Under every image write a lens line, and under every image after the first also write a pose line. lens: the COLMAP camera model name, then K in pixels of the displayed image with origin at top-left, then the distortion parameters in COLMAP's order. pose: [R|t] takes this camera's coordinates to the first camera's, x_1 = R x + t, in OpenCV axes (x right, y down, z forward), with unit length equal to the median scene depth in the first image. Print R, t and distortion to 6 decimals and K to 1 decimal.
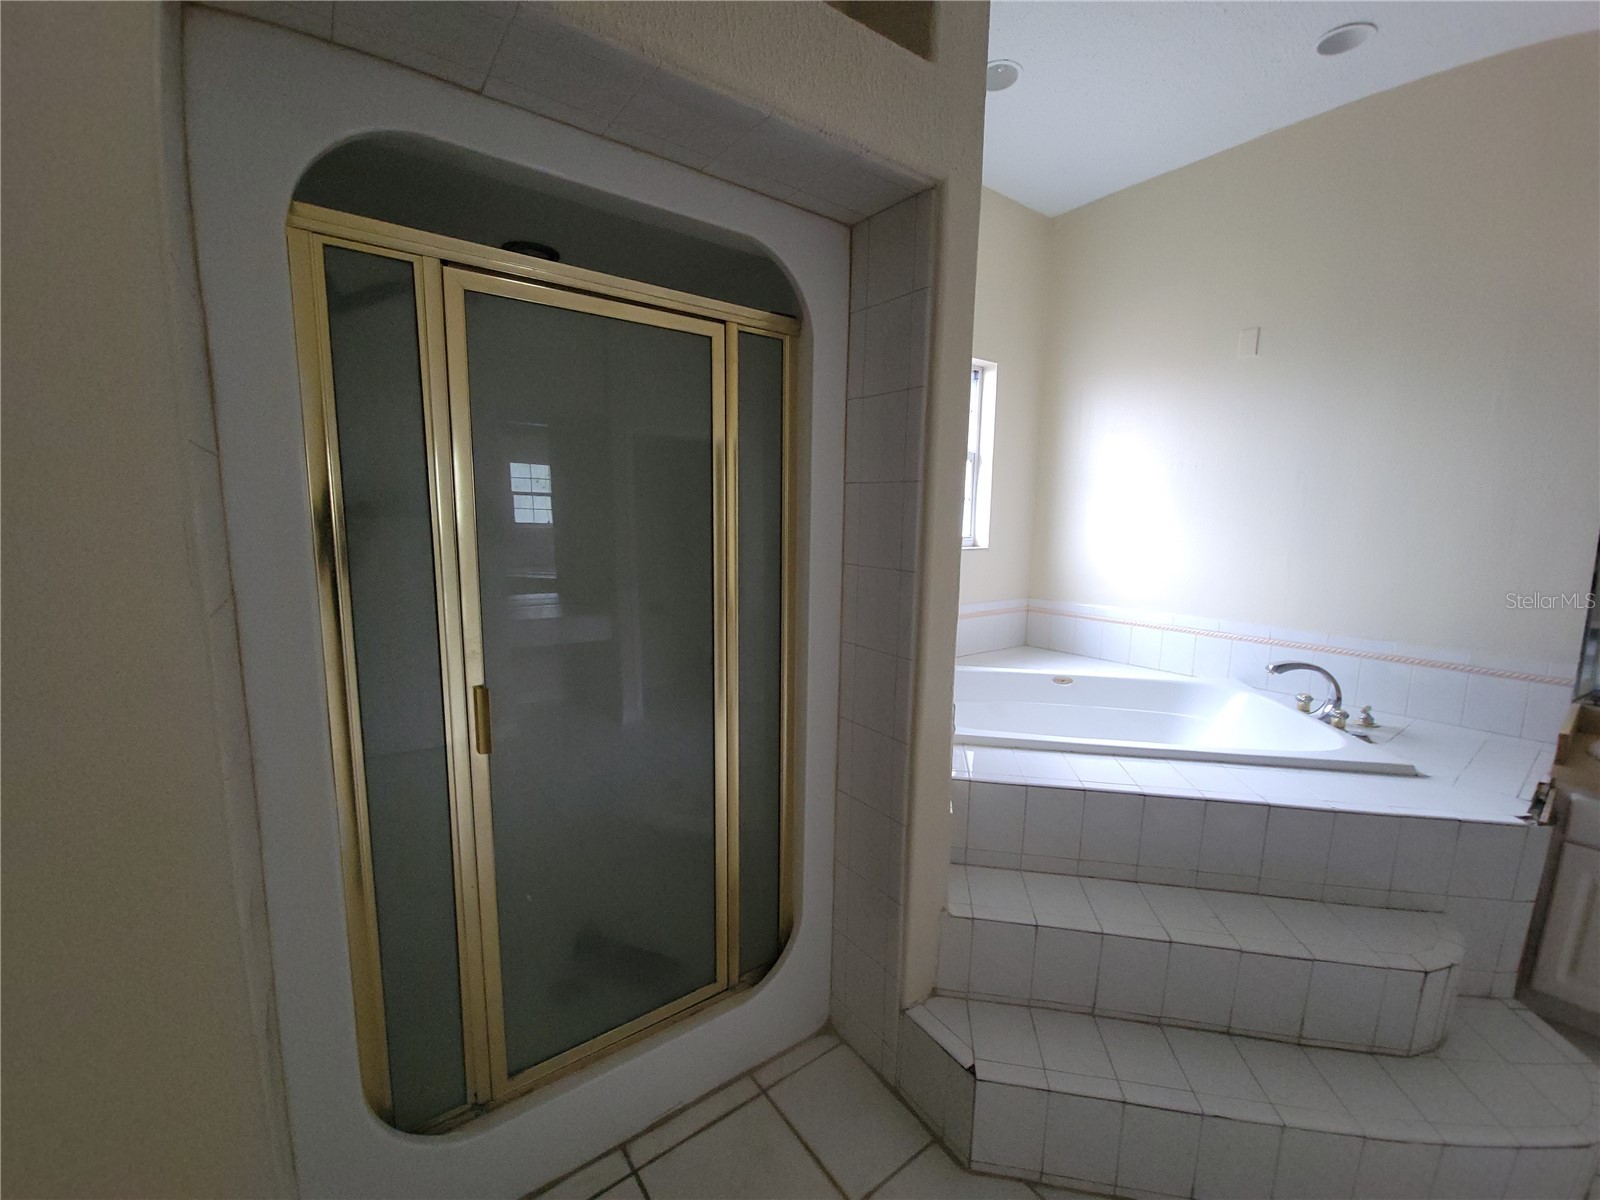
lens RADIAL K [[651.0, 0, 792.8], [0, 651.0, 600.6], [0, 0, 1]] dist [0.000954, -0.000106]
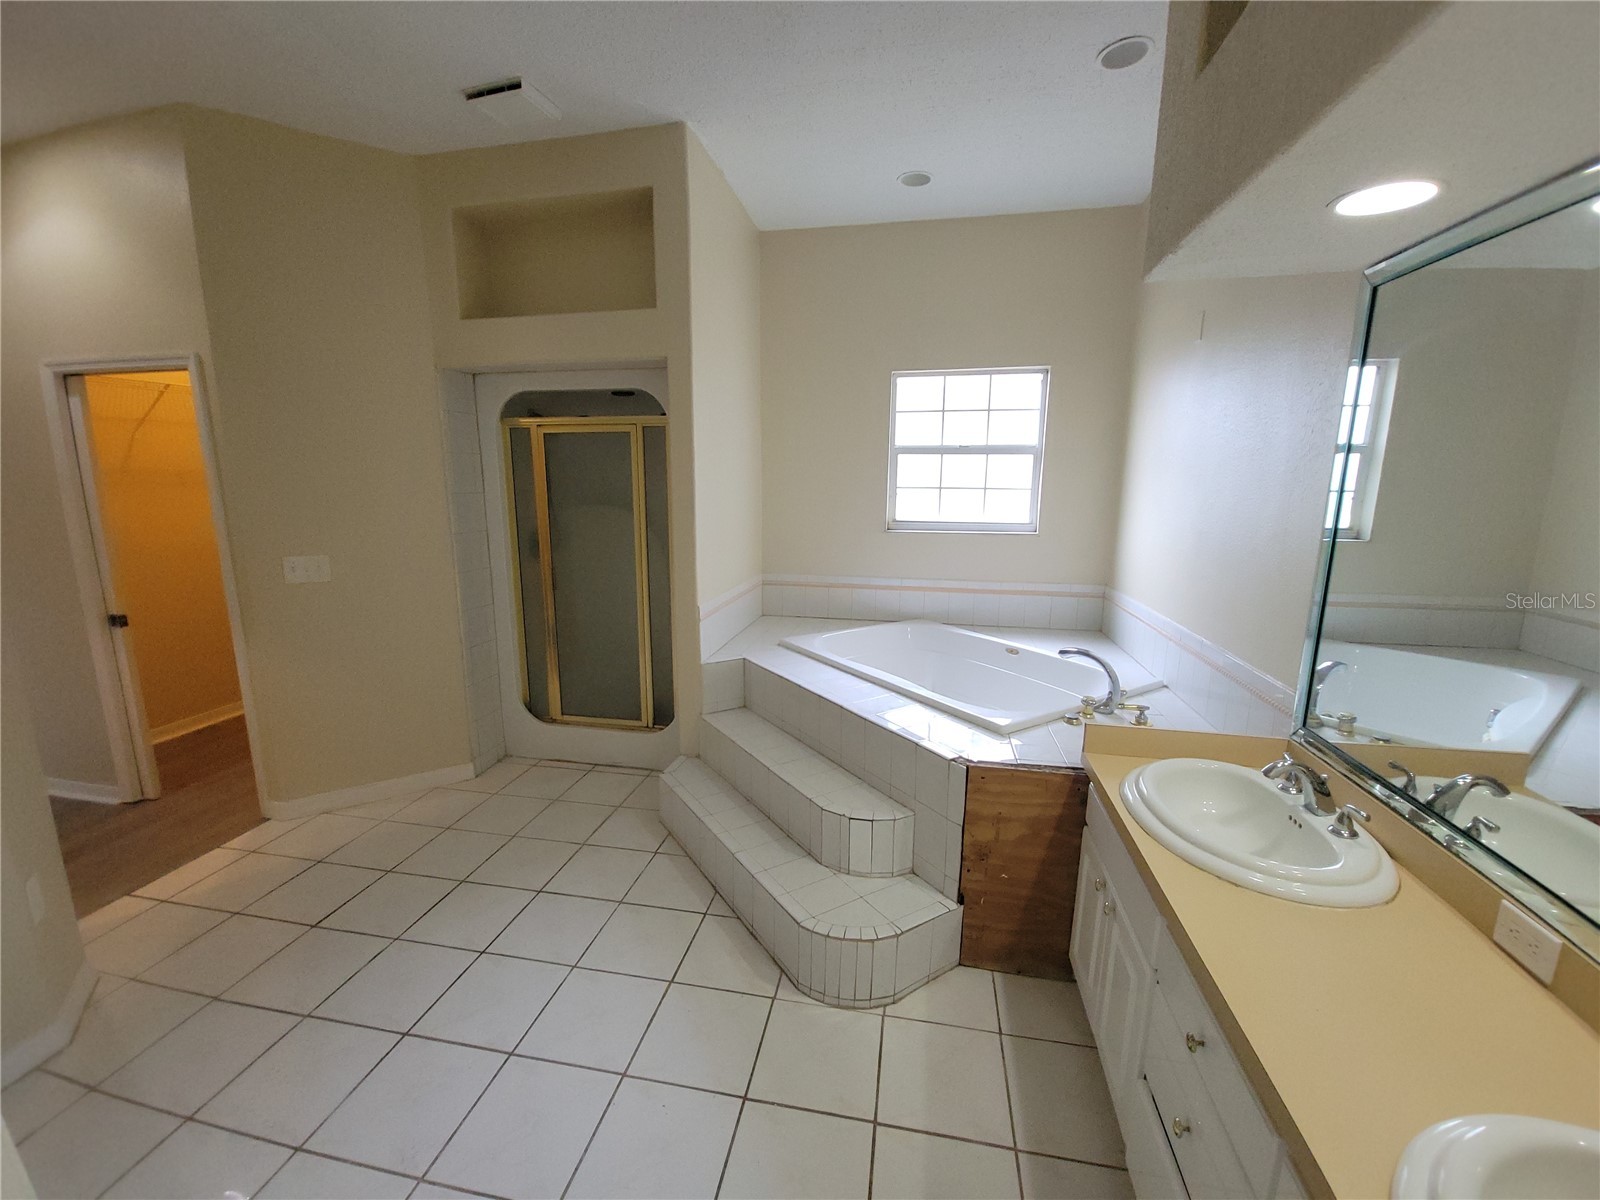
lens RADIAL K [[651.0, 0, 792.8], [0, 651.0, 600.6], [0, 0, 1]] dist [0.000954, -0.000106]
pose [[0.679310, 0.129920, -0.722260, 1.969603], [-0.089703, 0.991524, 0.093987, -0.081837], [0.728348, 0.000943, 0.685206, -0.155151]]
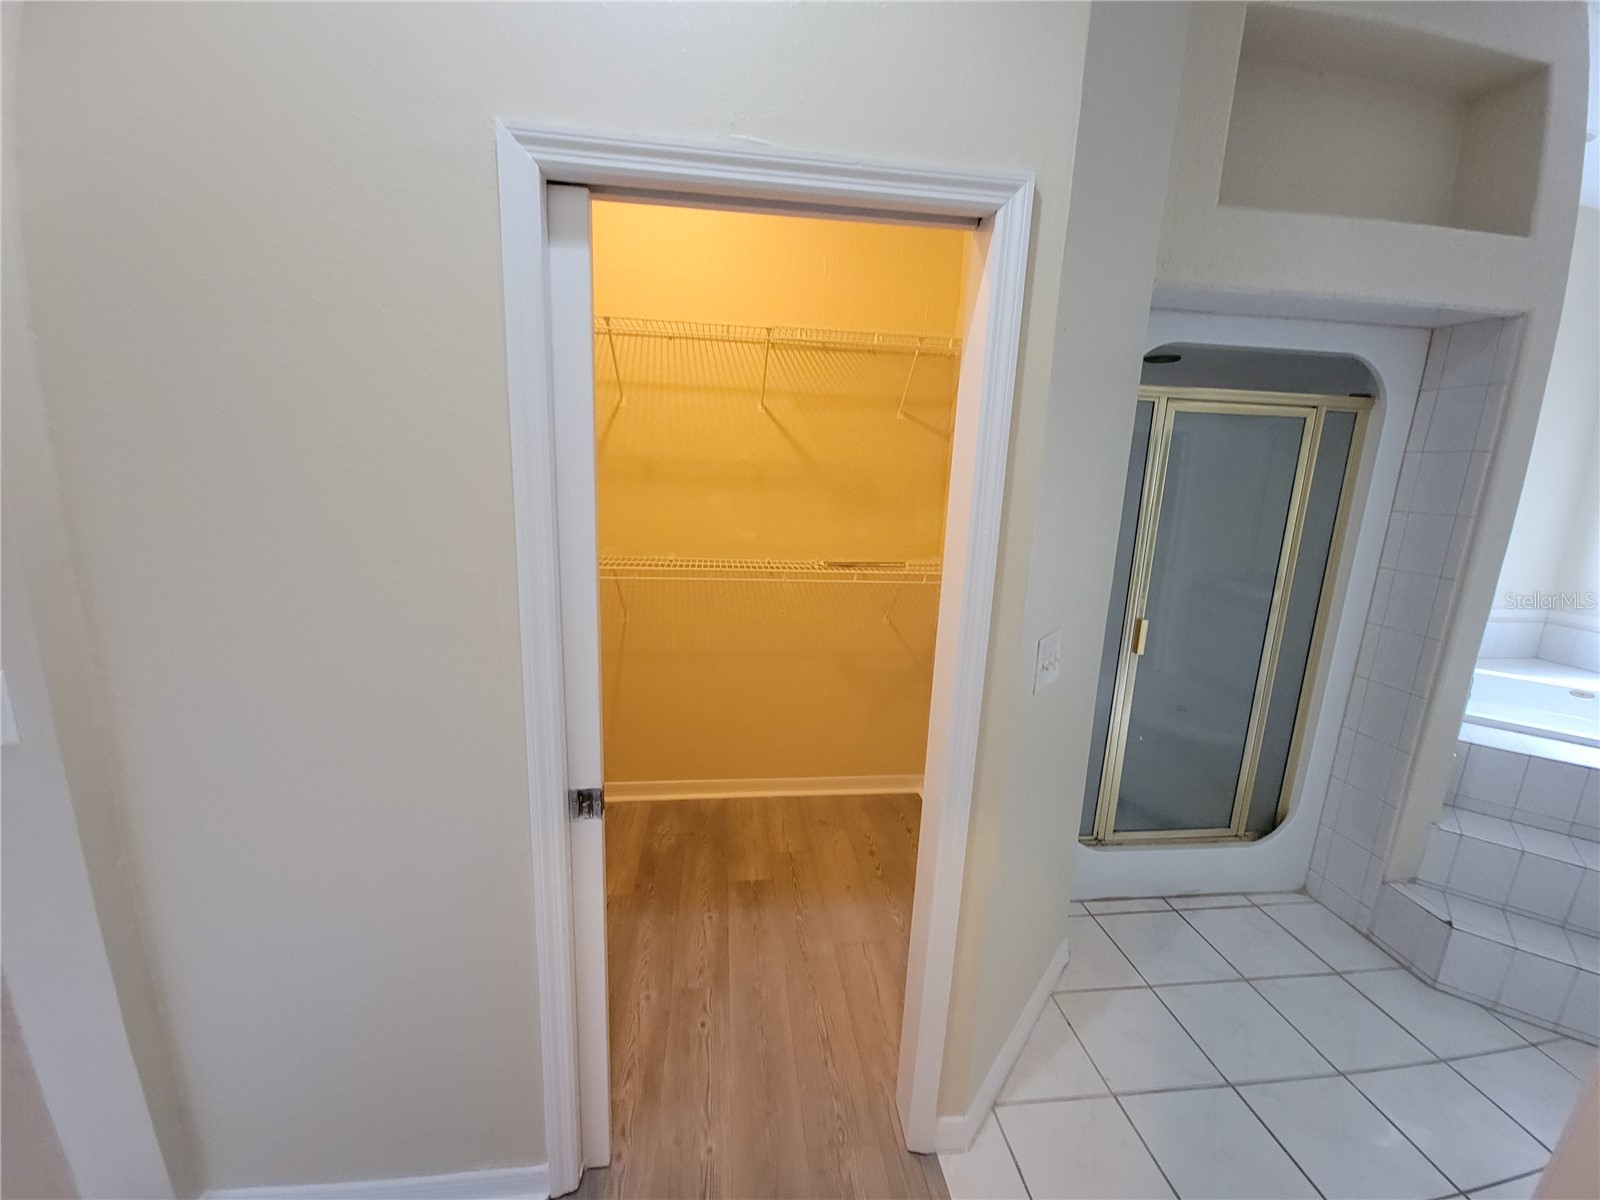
lens RADIAL K [[644.5, 0, 803.3], [0, 644.5, 603.9], [0, 0, 1]] dist [0.000268, -0.000105]
pose [[0.873077, 0.121709, -0.472148, -0.384123], [-0.090334, 0.991957, 0.088662, 0.007437], [0.479142, -0.034758, 0.877049, -0.916354]]
